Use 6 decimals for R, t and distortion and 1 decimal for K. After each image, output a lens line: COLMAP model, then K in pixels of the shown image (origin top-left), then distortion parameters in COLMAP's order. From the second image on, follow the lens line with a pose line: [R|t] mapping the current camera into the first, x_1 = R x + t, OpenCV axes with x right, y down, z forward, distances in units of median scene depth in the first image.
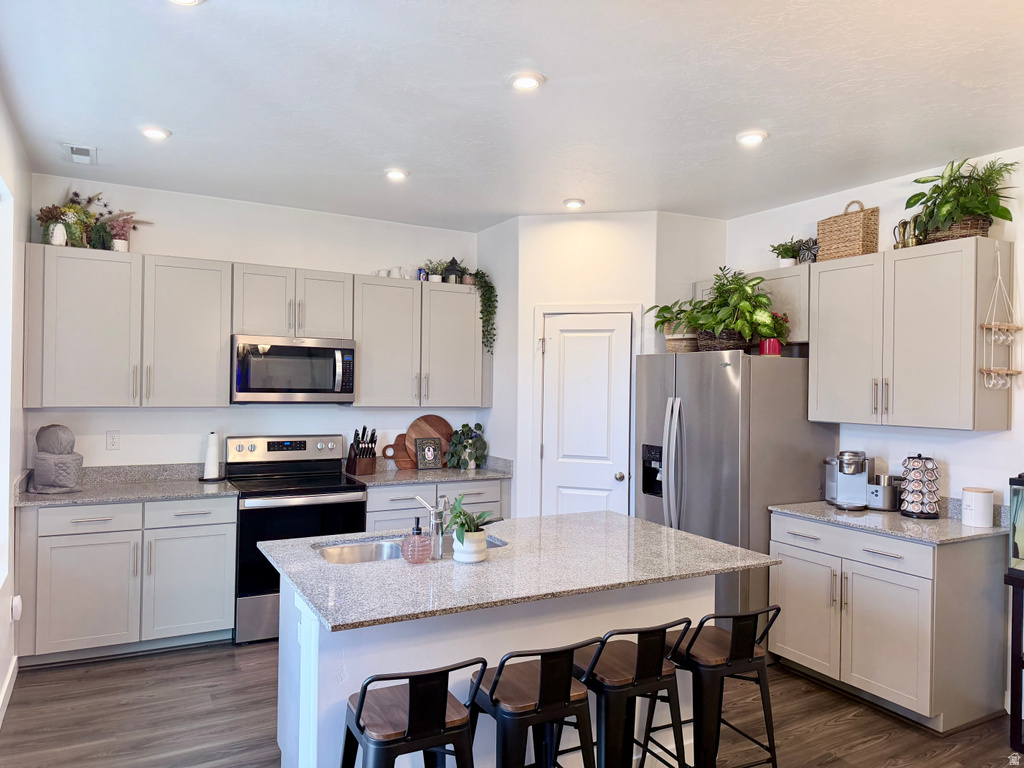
lens RADIAL K [[723.5, 0, 512.0], [0, 723.5, 384.0], [0, 0, 1]] dist [0.107003, -0.142160]
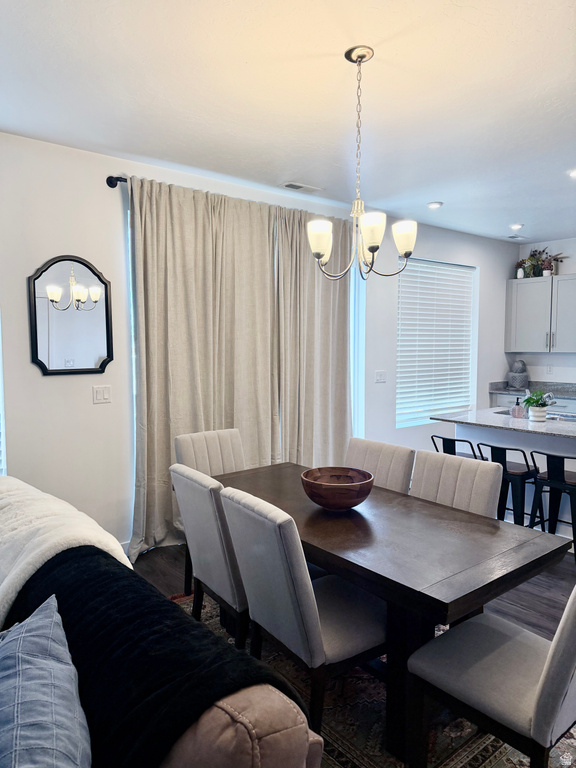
lens RADIAL K [[542.6, 0, 288.0], [0, 542.6, 384.0], [0, 0, 1]] dist [0.107003, -0.142160]
pose [[0.188289, 0.056161, -0.980507, 0.787643], [0.004478, 0.998304, 0.058040, 0.024647], [0.982104, -0.015319, 0.187718, 0.005958]]
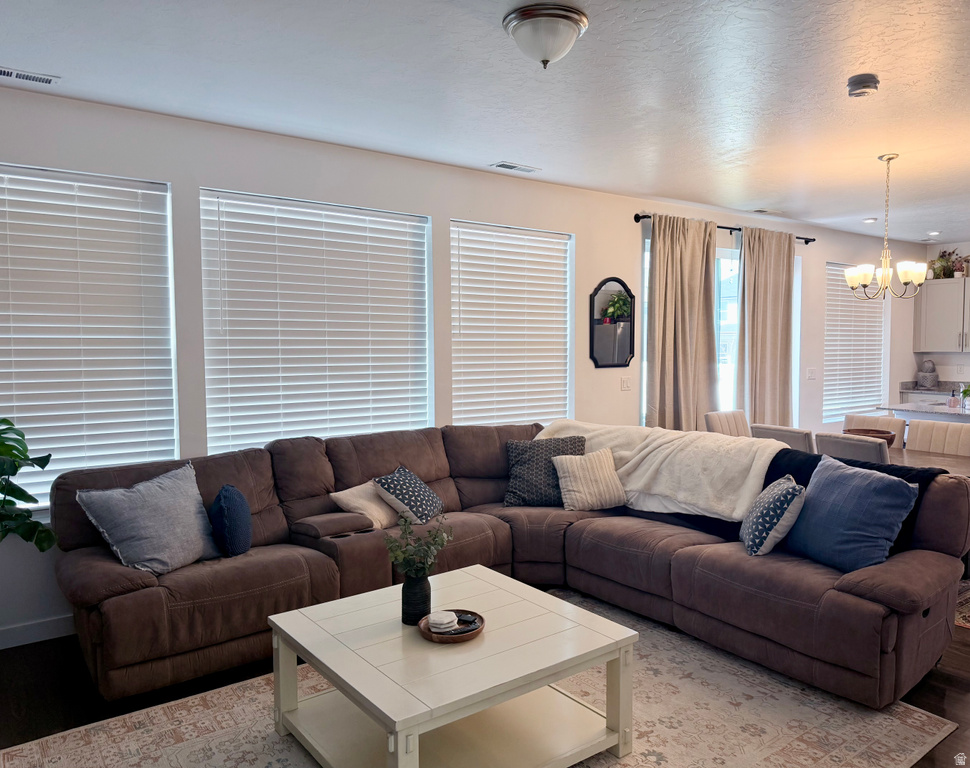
lens RADIAL K [[727.8, 0, 490.4], [0, 727.8, 391.8], [0, 0, 1]] dist [-0.005024, -0.000419]
pose [[0.121666, 0.048514, -0.991385, 1.257002], [0.005044, 0.998762, 0.049493, 0.032205], [0.992558, -0.011022, 0.121271, -0.520955]]
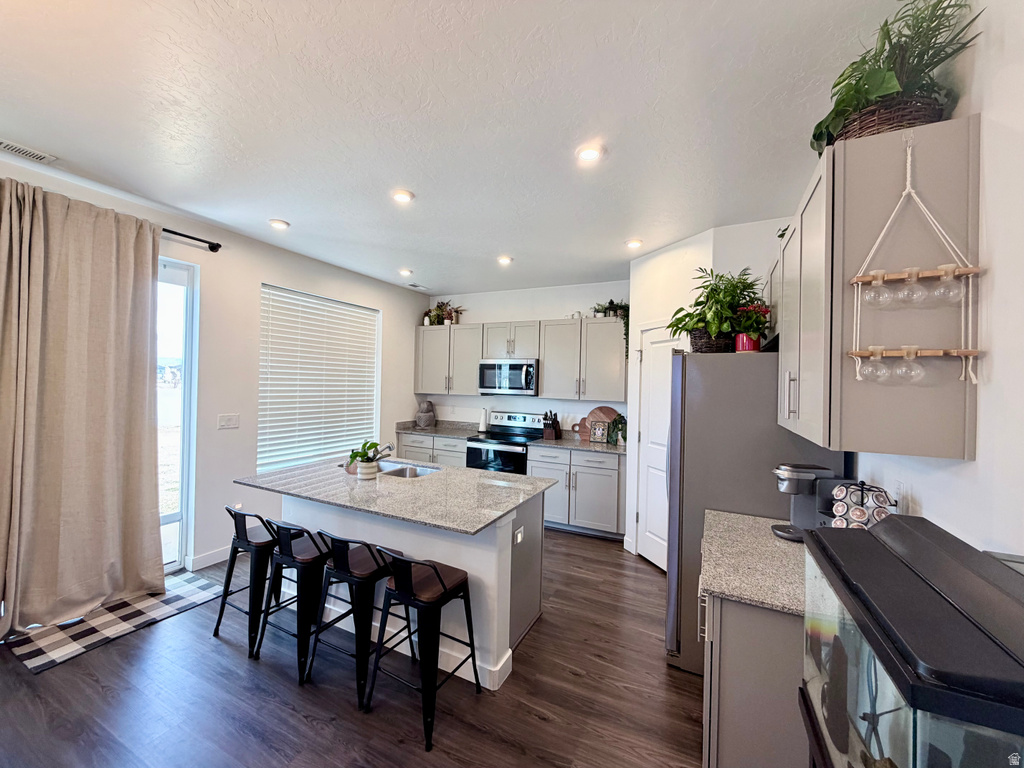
lens RADIAL K [[409.2, 0, 510.0], [0, 409.2, 380.4], [0, 0, 1]] dist [0.001849, 0.000164]
pose [[0.566508, -0.009596, -0.824000, 0.559227], [-0.015172, 0.999641, -0.022073, 0.012732], [0.823916, 0.025006, 0.566159, 0.423695]]
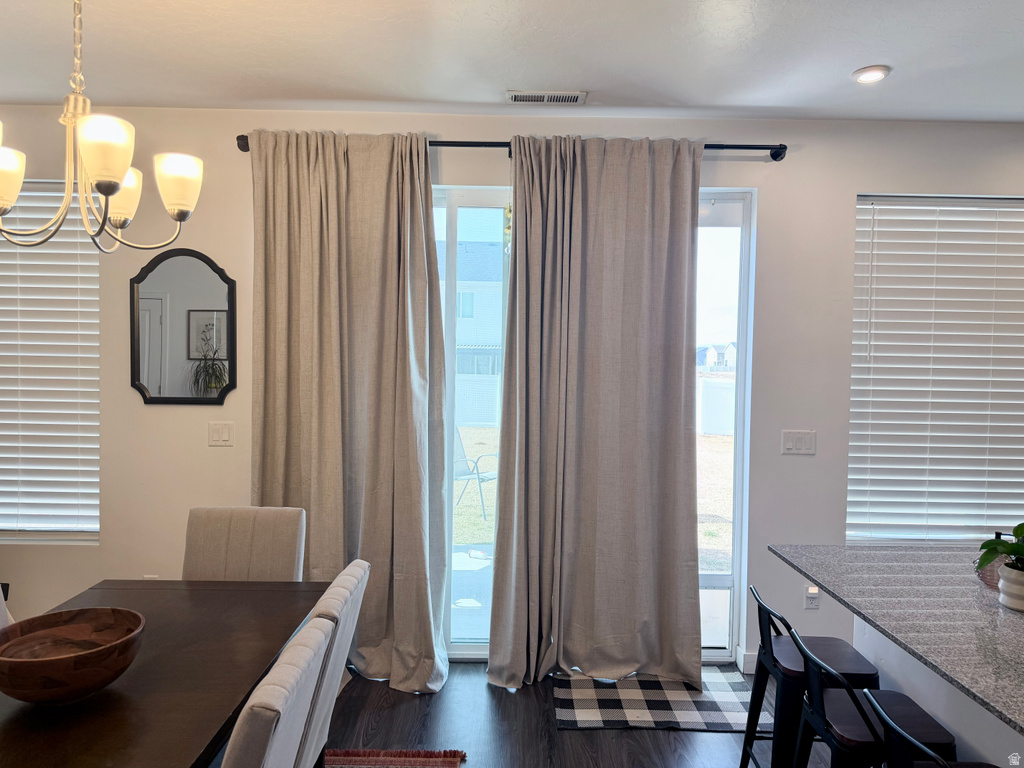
lens RADIAL K [[723.5, 0, 512.0], [0, 723.5, 384.0], [0, 0, 1]] dist [0.107003, -0.142160]
pose [[-0.470592, 0.006542, -0.882327, 0.496837], [-0.026767, 0.999406, 0.021687, 0.006762], [0.881945, 0.033823, -0.470138, 0.521415]]
